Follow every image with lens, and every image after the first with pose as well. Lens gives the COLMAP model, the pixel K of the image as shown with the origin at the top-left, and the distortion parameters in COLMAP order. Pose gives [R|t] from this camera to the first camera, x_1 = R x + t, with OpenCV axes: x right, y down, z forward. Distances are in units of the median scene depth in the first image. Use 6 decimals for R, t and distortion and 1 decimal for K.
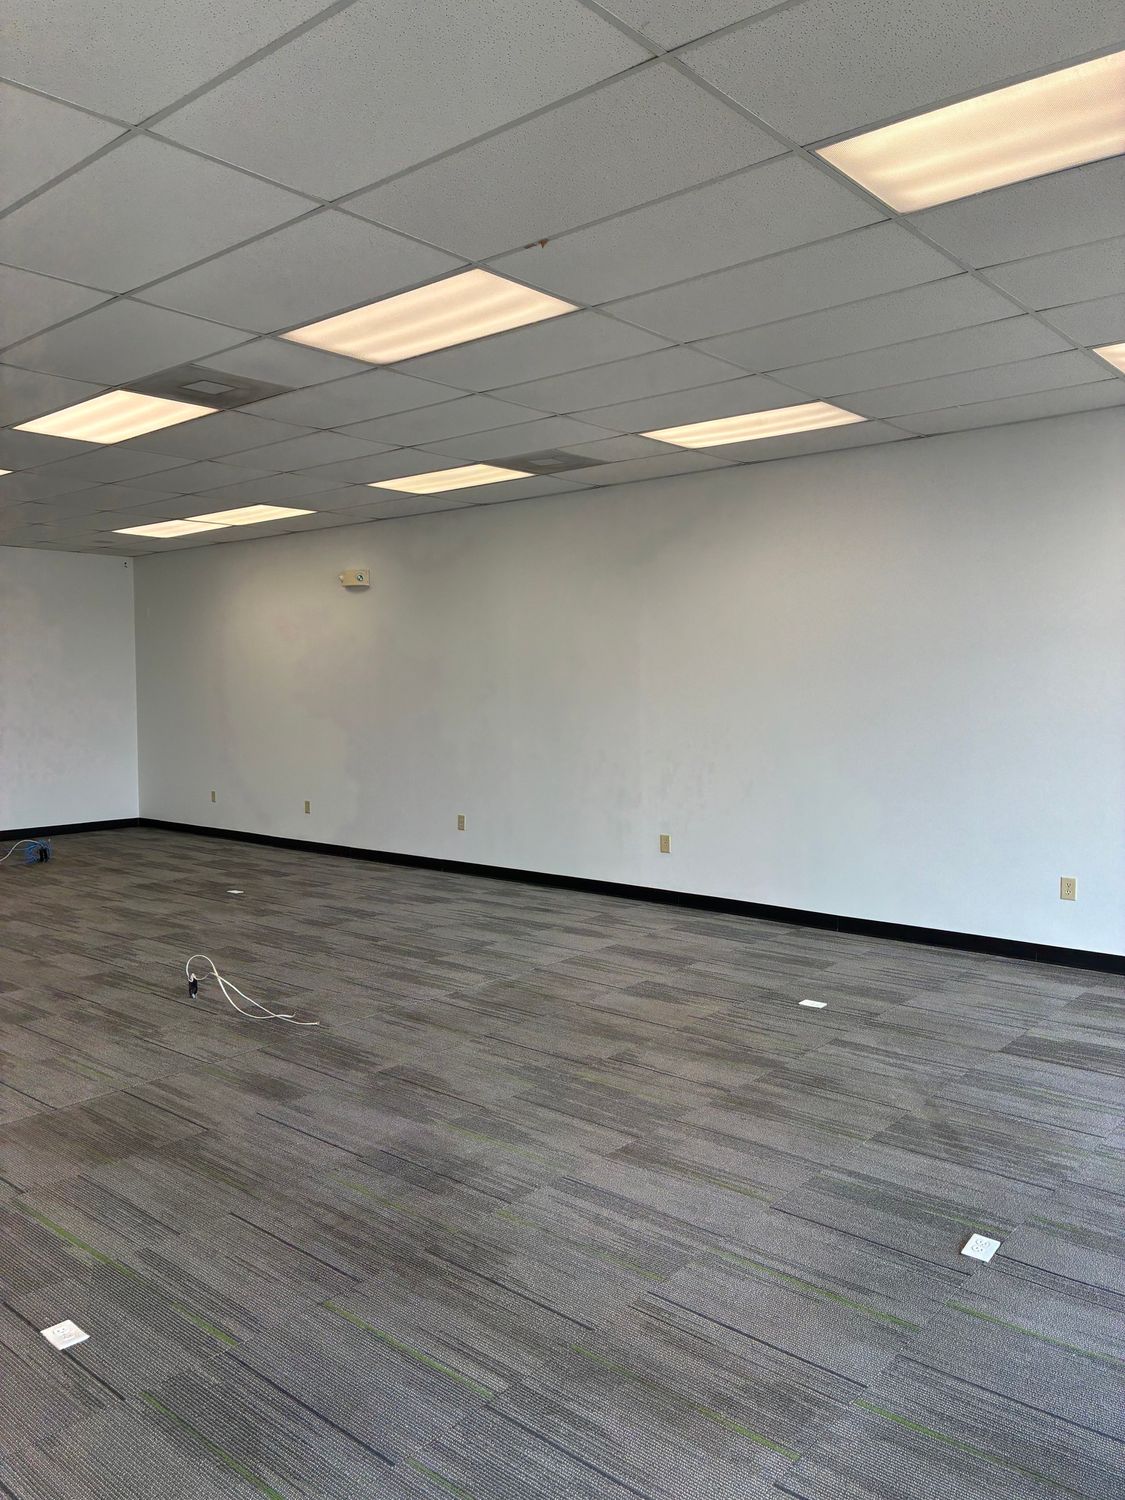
lens RADIAL K [[1128.4, 0, 575.9], [0, 1128.4, 743.0], [0, 0, 1]] dist [0.038656, -0.057294]
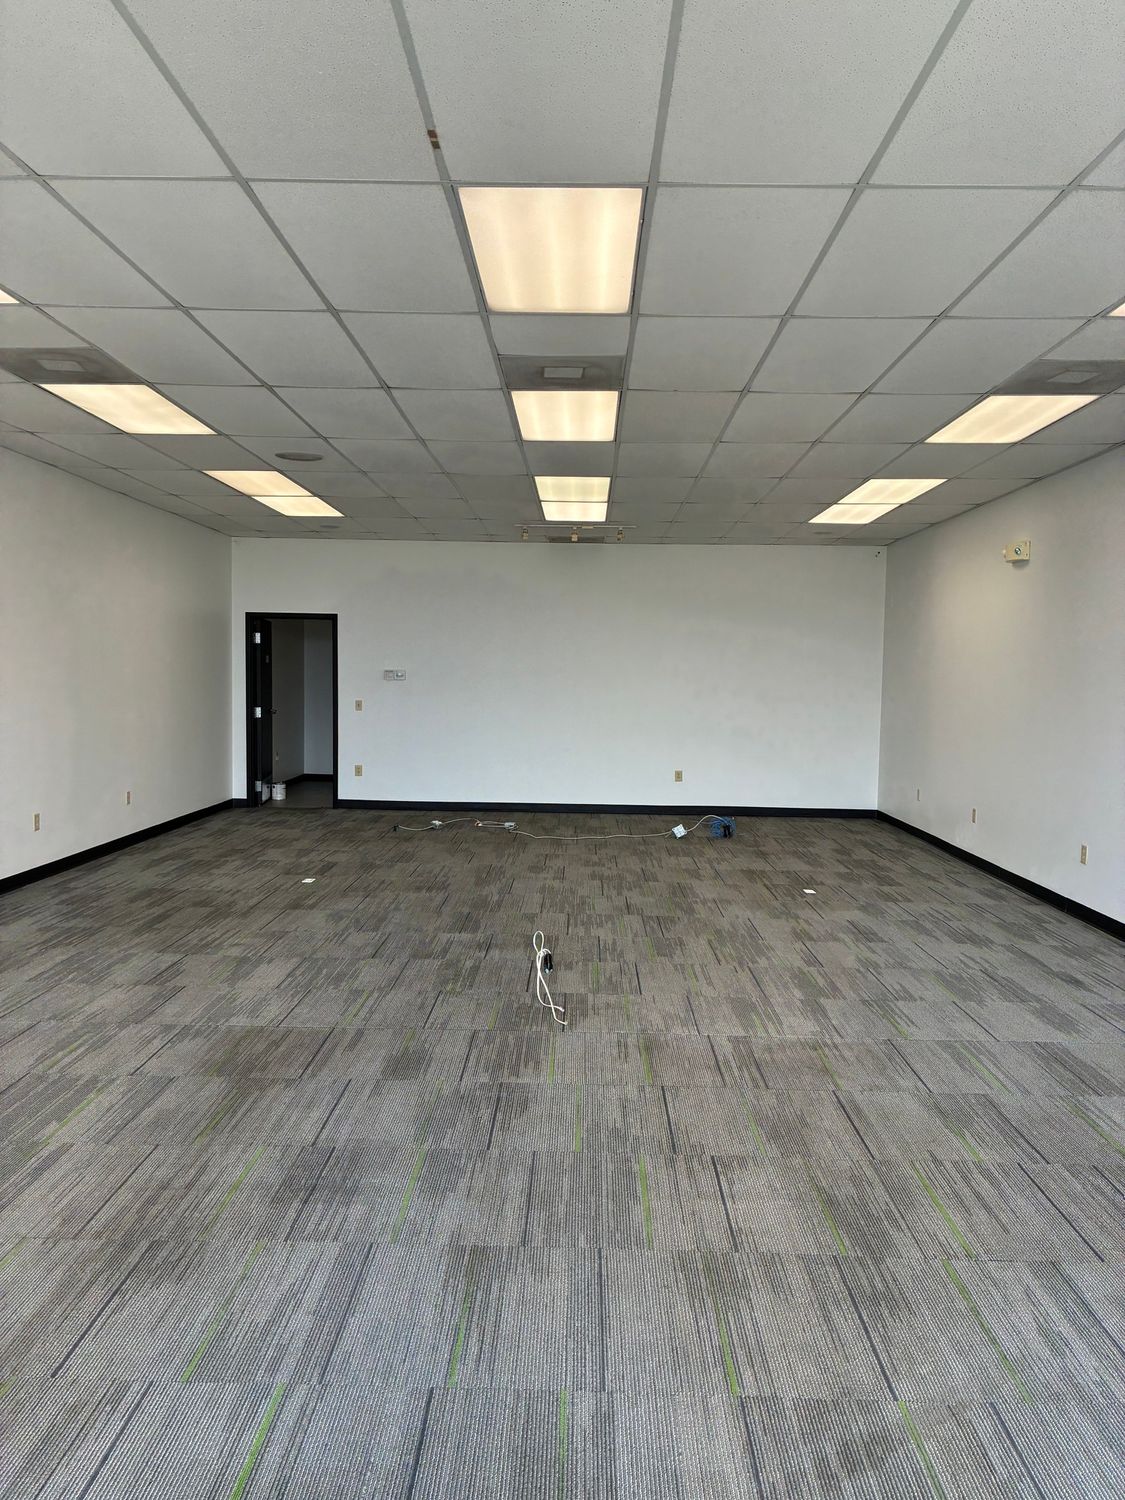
lens RADIAL K [[1128.4, 0, 562.6], [0, 1128.4, 746.1], [0, 0, 1]] dist [0.038656, -0.057294]
pose [[0.634126, 0.064437, -0.770540, 0.561657], [-0.058920, 0.997651, 0.034940, -0.022229], [0.770982, 0.023244, 0.636433, 0.440146]]
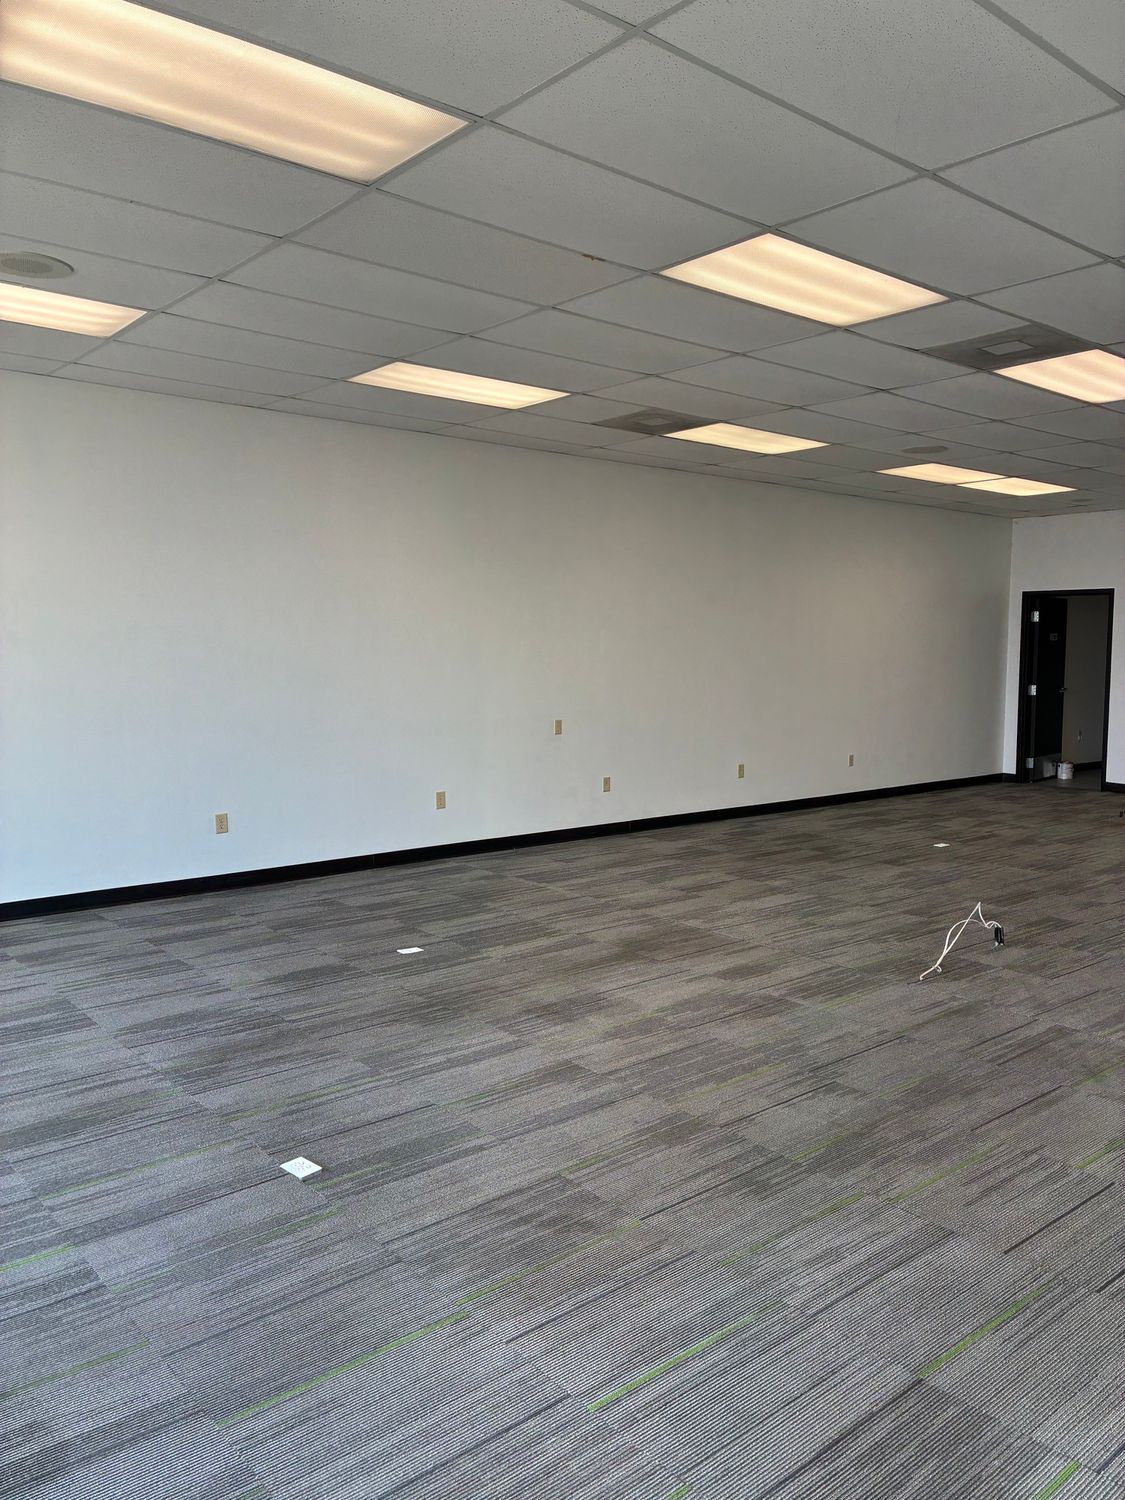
lens RADIAL K [[1128.4, 0, 571.5], [0, 1128.4, 759.0], [0, 0, 1]] dist [0.038656, -0.057294]
pose [[-0.159295, 0.105346, -0.981594, 0.913926], [-0.056723, 0.991671, 0.115633, -0.055503], [0.985600, 0.074098, -0.151993, 0.951039]]
